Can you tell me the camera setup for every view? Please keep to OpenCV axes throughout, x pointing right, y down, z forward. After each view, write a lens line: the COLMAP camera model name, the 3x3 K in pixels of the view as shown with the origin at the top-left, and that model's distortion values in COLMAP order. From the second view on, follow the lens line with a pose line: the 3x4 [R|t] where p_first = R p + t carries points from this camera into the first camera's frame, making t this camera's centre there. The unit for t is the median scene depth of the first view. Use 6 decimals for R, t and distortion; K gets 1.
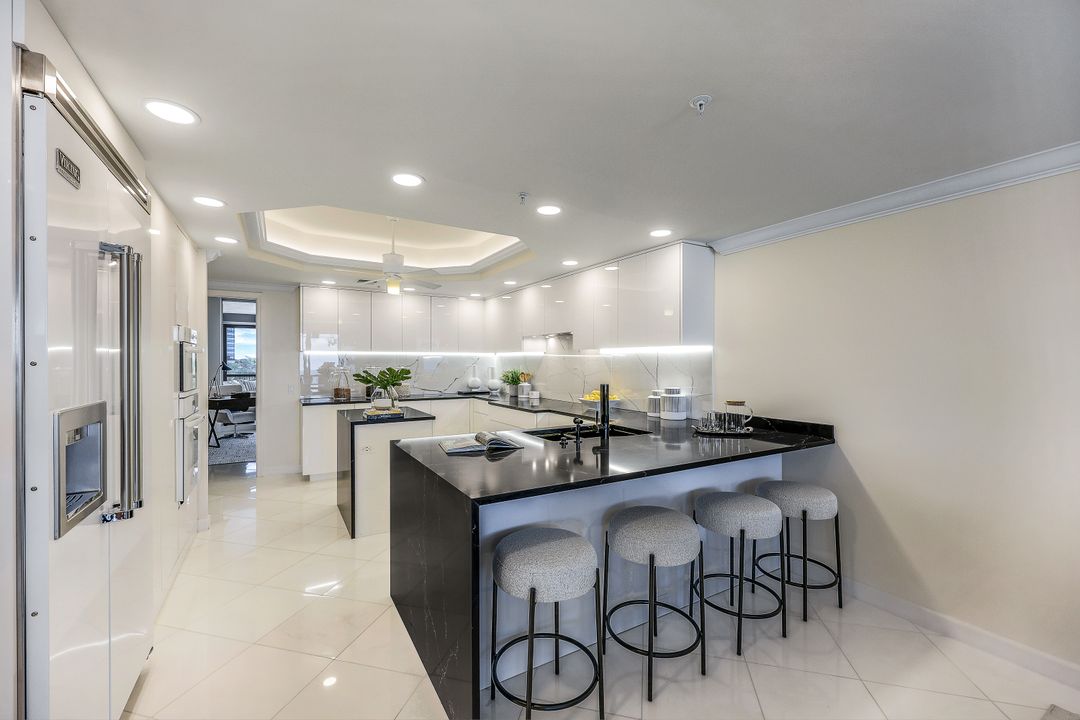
lens RADIAL K [[438.7, 0, 542.2], [0, 438.7, 360.4], [0, 0, 1]] dist [0.022380, -0.000227]
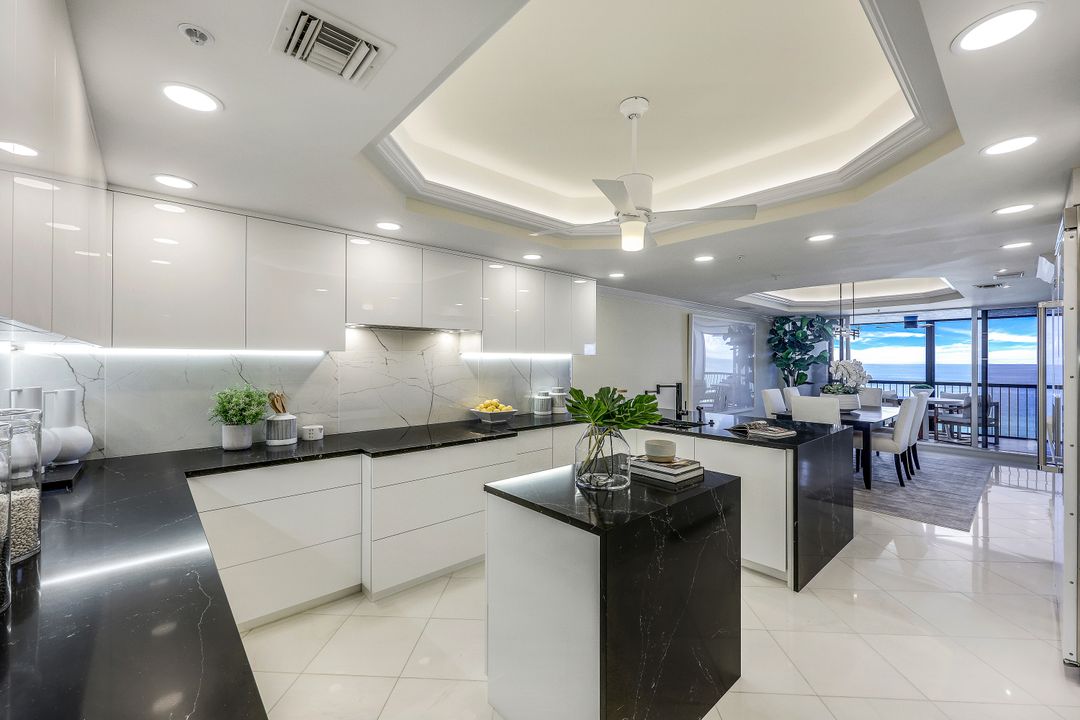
lens RADIAL K [[438.7, 0, 536.8], [0, 438.7, 365.2], [0, 0, 1]] dist [0.022380, -0.000227]
pose [[-0.176465, -0.001079, 0.984306, -0.663994], [0.008957, 0.999956, 0.002702, -0.003068], [-0.984266, 0.009293, -0.176448, 0.925500]]
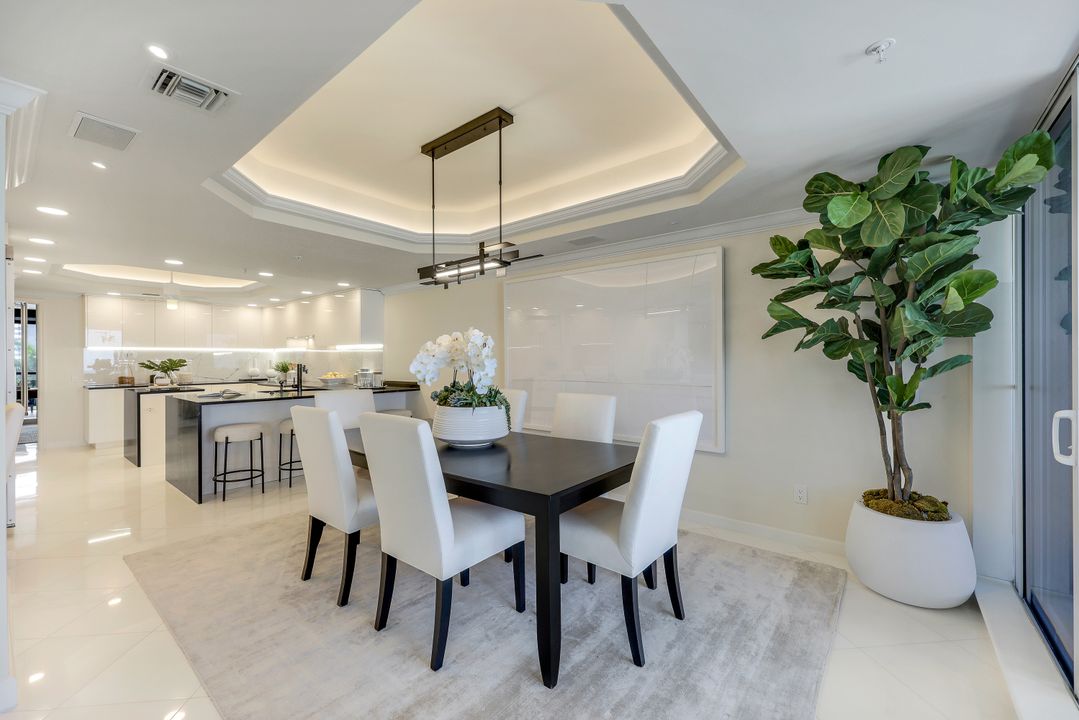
lens RADIAL K [[438.3, 0, 529.1], [0, 438.3, 359.5], [0, 0, 1]] dist [0.022380, -0.000227]
pose [[0.949584, -0.007932, 0.313414, 0.270624], [0.006694, 0.999965, 0.005023, 0.016539], [-0.313442, -0.002672, 0.949603, -0.648408]]
